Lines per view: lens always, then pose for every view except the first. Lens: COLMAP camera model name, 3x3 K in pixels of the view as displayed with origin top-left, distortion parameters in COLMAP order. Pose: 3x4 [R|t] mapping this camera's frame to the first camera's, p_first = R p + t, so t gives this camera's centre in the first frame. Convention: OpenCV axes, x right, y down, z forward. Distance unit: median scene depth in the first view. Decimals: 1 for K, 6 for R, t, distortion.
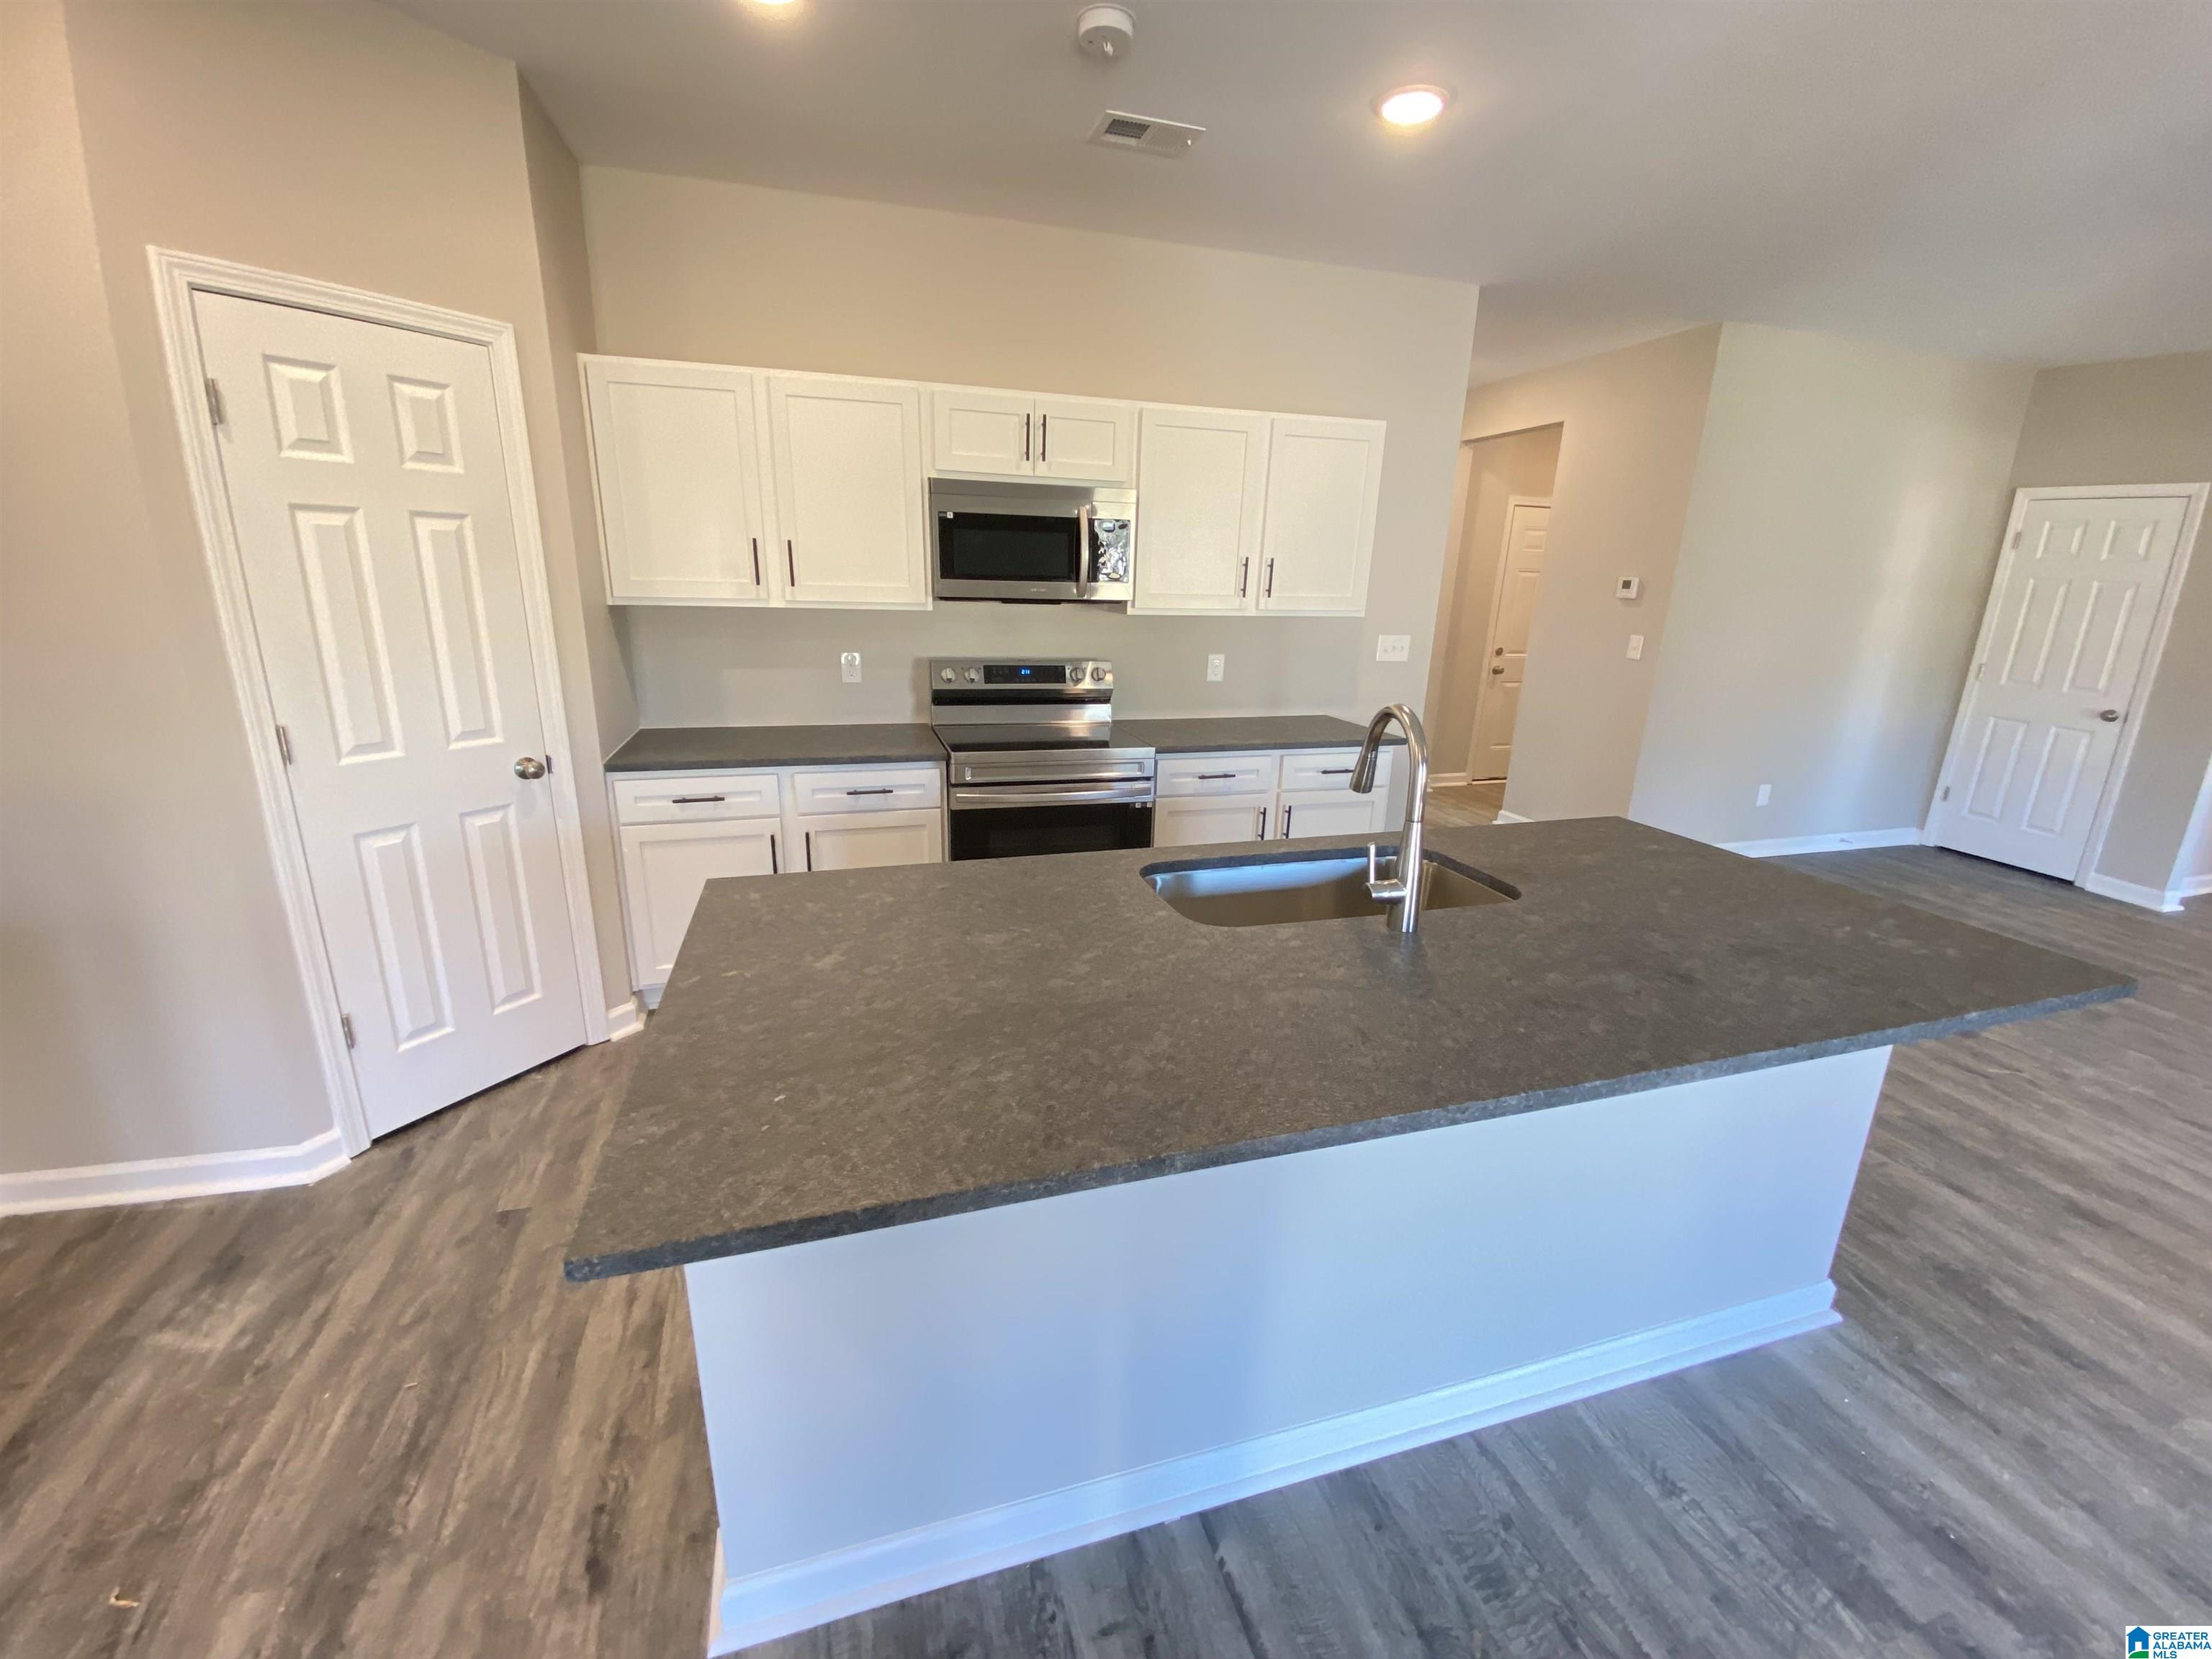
lens RADIAL K [[898.8, 0, 1102.1], [0, 898.8, 824.6], [0, 0, 1]] dist [0.020827, -0.019893]
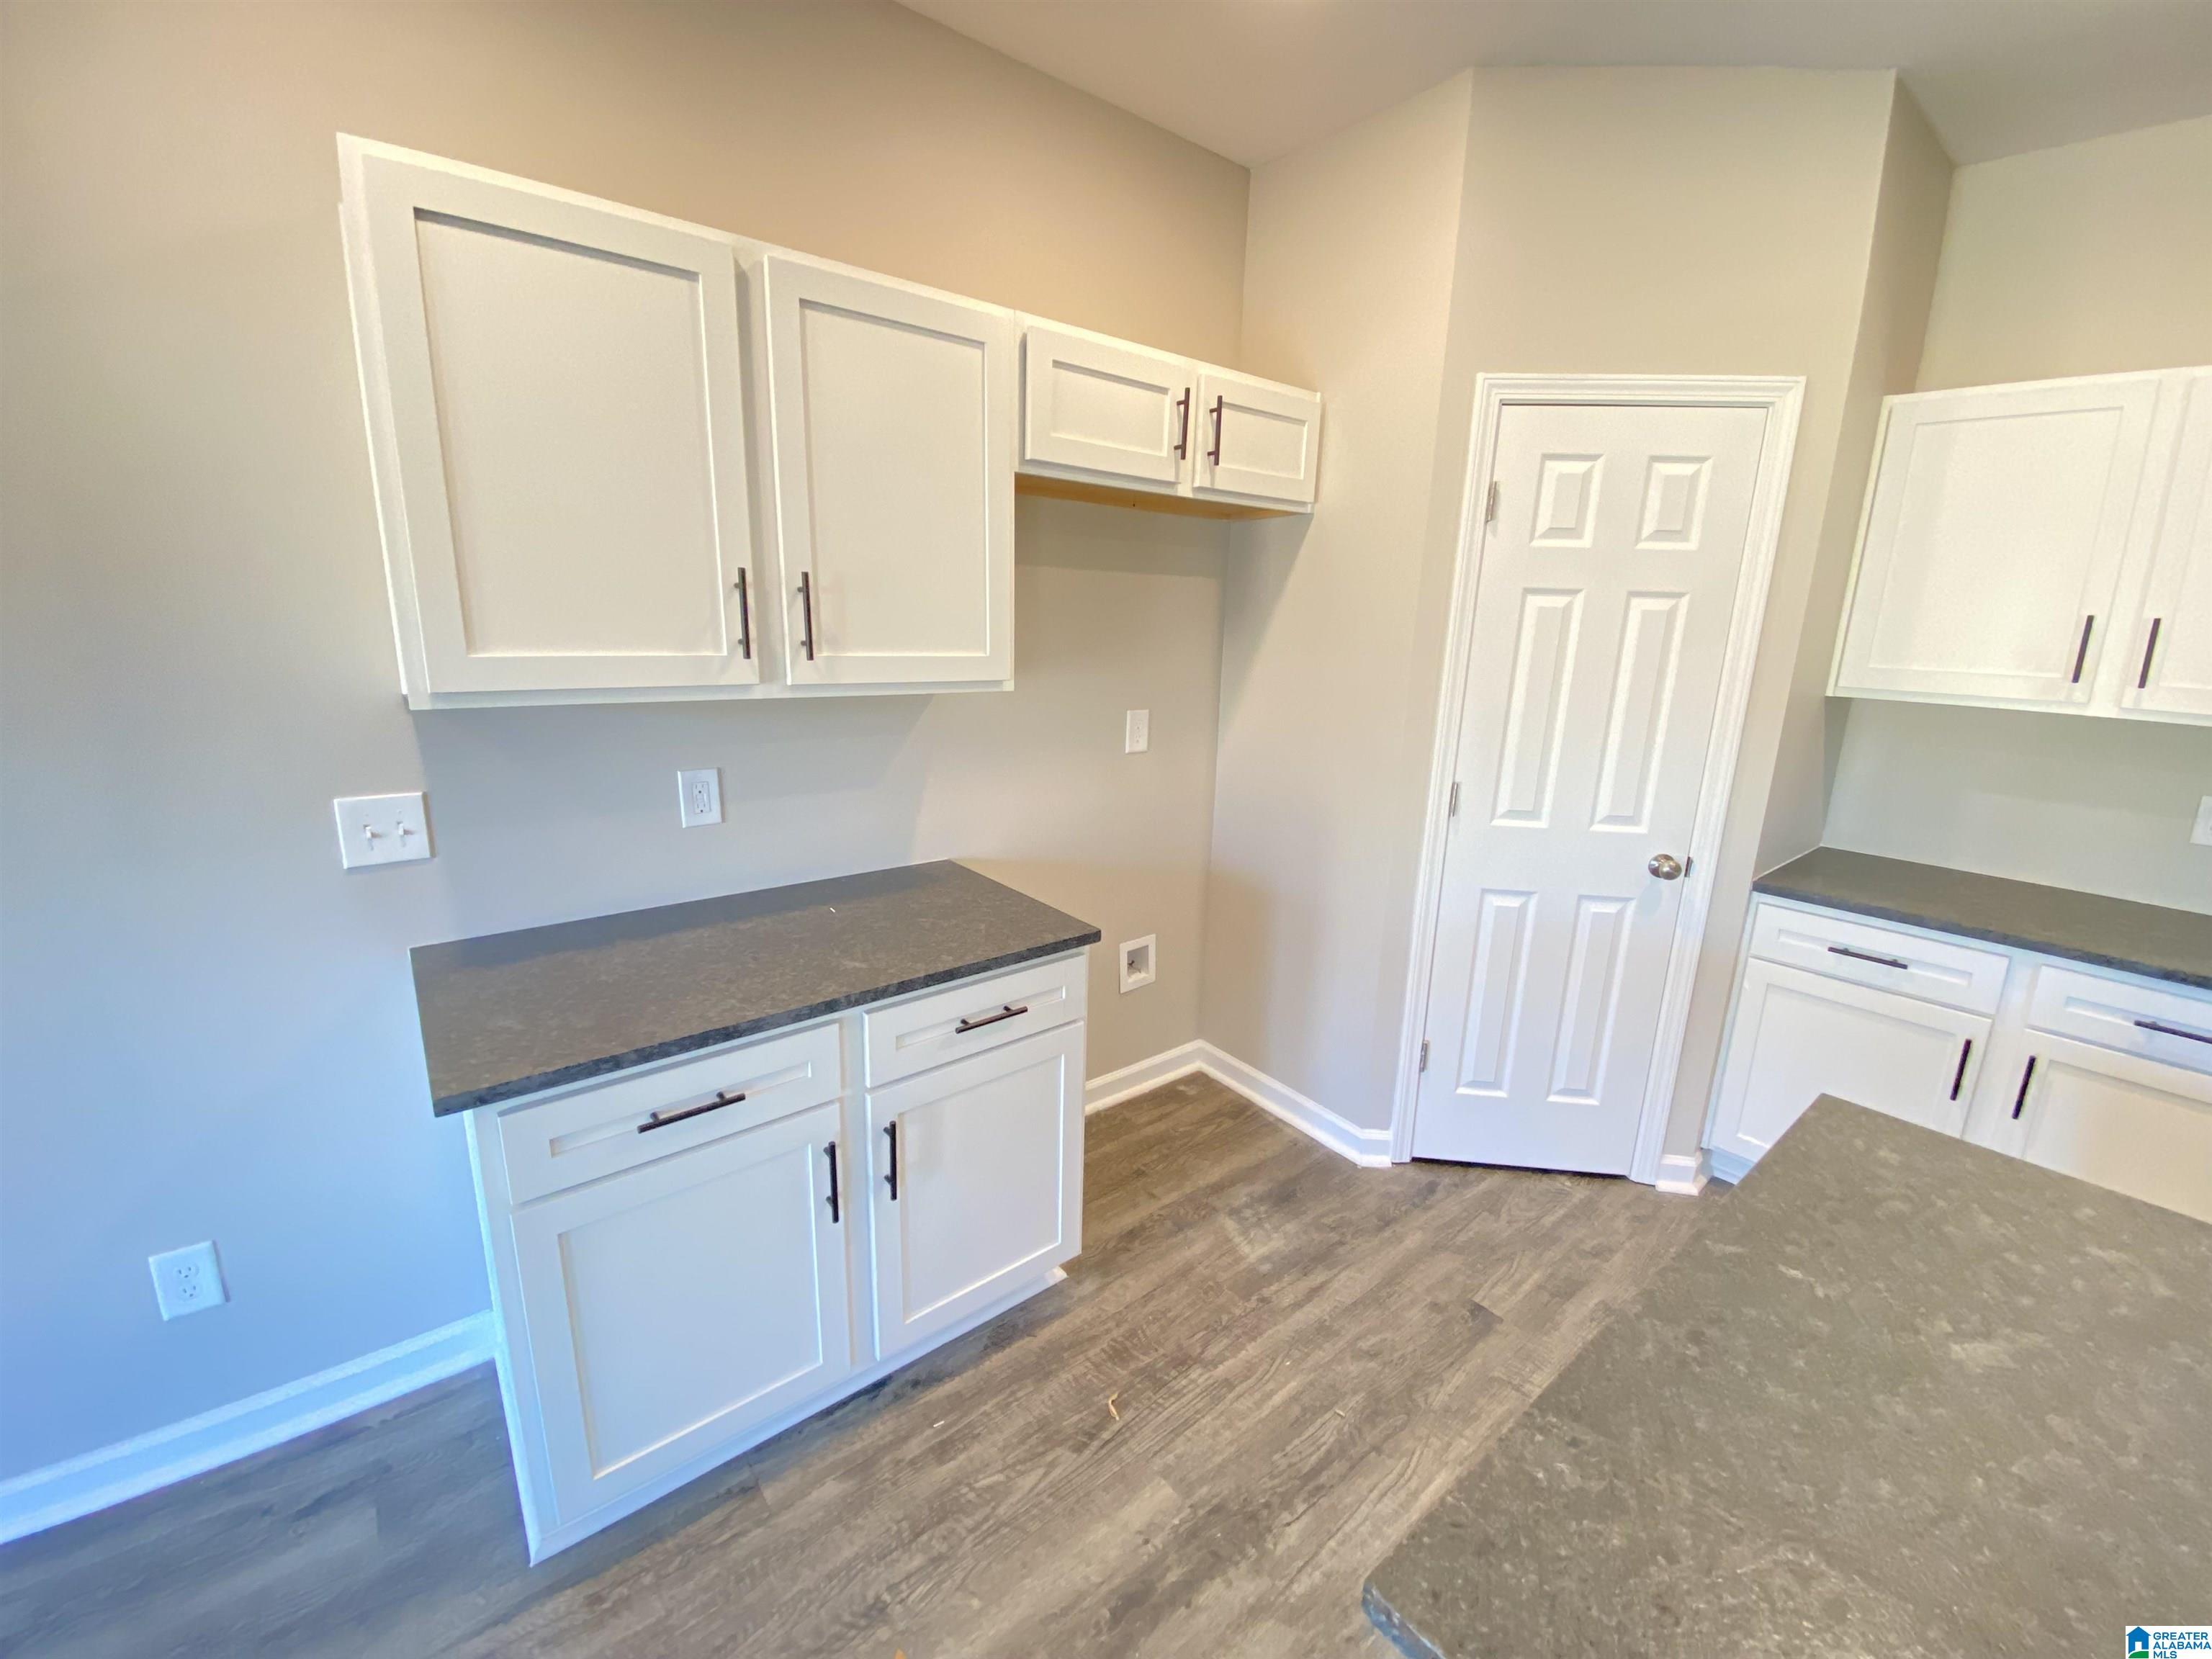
lens RADIAL K [[889.4, 0, 1097.1], [0, 889.4, 823.3], [0, 0, 1]] dist [0.018272, -0.021563]
pose [[0.374098, 0.195757, -0.906493, -0.048632], [-0.268411, 0.958488, 0.096215, -0.040592], [0.887697, 0.207319, 0.411111, 0.130694]]
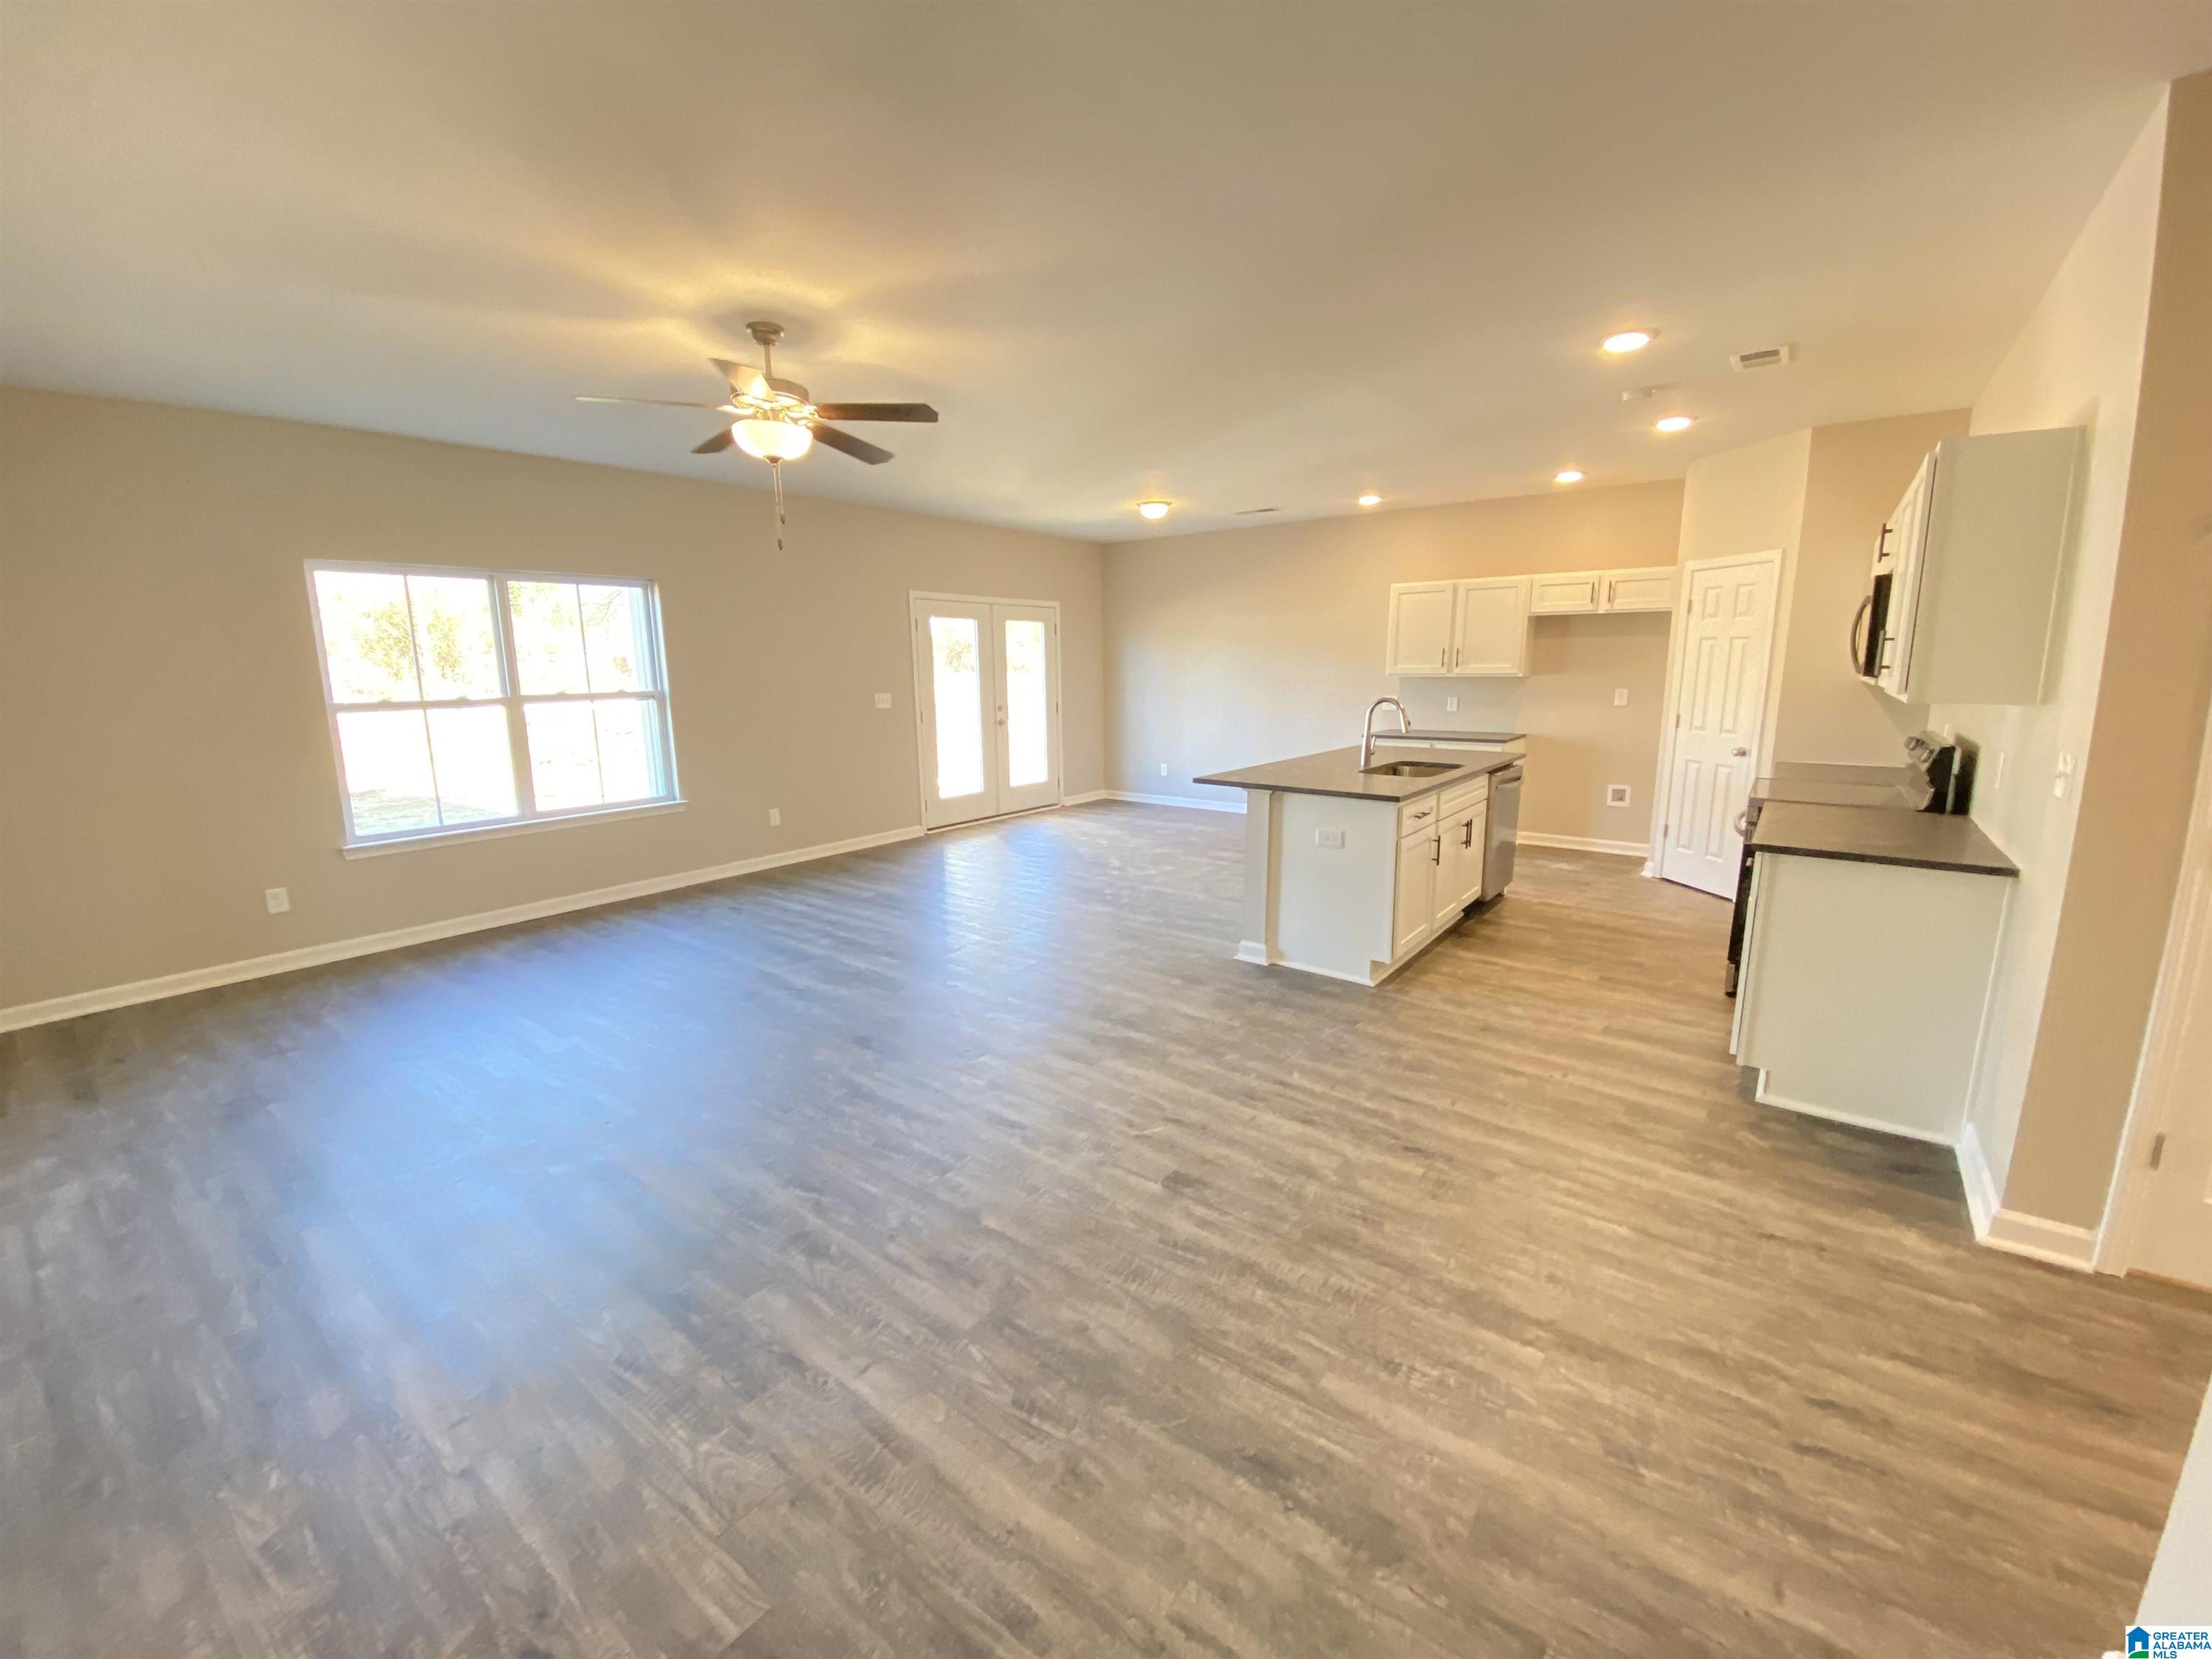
lens RADIAL K [[889.4, 0, 1097.1], [0, 889.4, 823.3], [0, 0, 1]] dist [0.018272, -0.021563]
pose [[-0.817690, 0.088227, -0.568857, 1.959649], [-0.165044, 0.910770, 0.378495, -0.492453], [0.551492, 0.403378, -0.730167, 1.919343]]
